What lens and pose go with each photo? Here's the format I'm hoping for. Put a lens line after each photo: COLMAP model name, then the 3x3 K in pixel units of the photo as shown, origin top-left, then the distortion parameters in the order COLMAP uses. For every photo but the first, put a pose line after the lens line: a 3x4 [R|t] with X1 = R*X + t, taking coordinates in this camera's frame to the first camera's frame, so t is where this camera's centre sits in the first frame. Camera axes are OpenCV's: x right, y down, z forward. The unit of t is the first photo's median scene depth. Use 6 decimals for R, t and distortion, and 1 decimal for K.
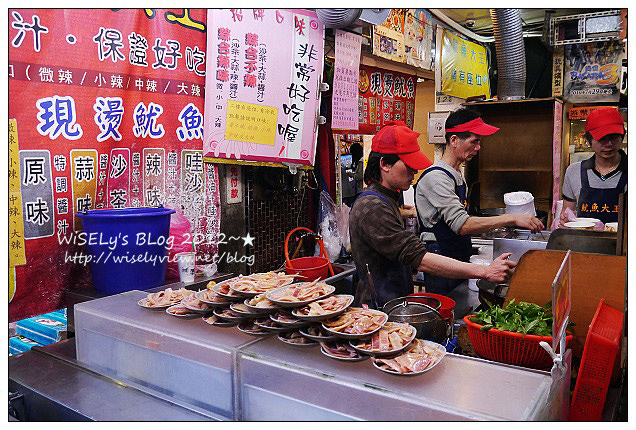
lens RADIAL K [[532.2, 0, 315.6], [0, 532.2, 226.9], [0, 0, 1]] dist [-0.073926, 0.045026]
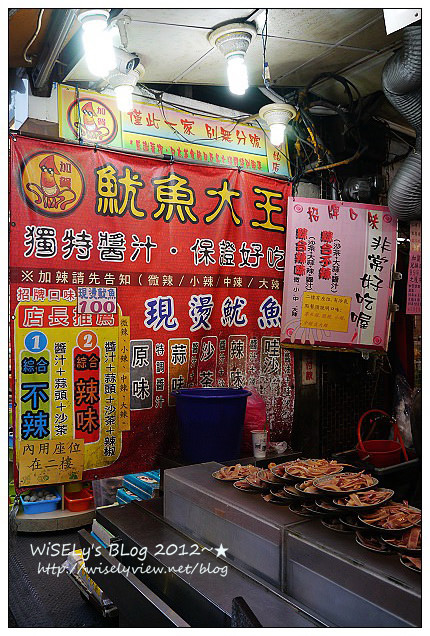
lens RADIAL K [[532.2, 0, 211.8], [0, 532.2, 318.9], [0, 0, 1]] dist [-0.073926, 0.045026]
pose [[0.928815, 0.000083, -0.370545, 0.076015], [-0.050165, 0.990822, -0.125521, -0.039184], [0.367134, 0.135174, 0.920294, -0.098366]]
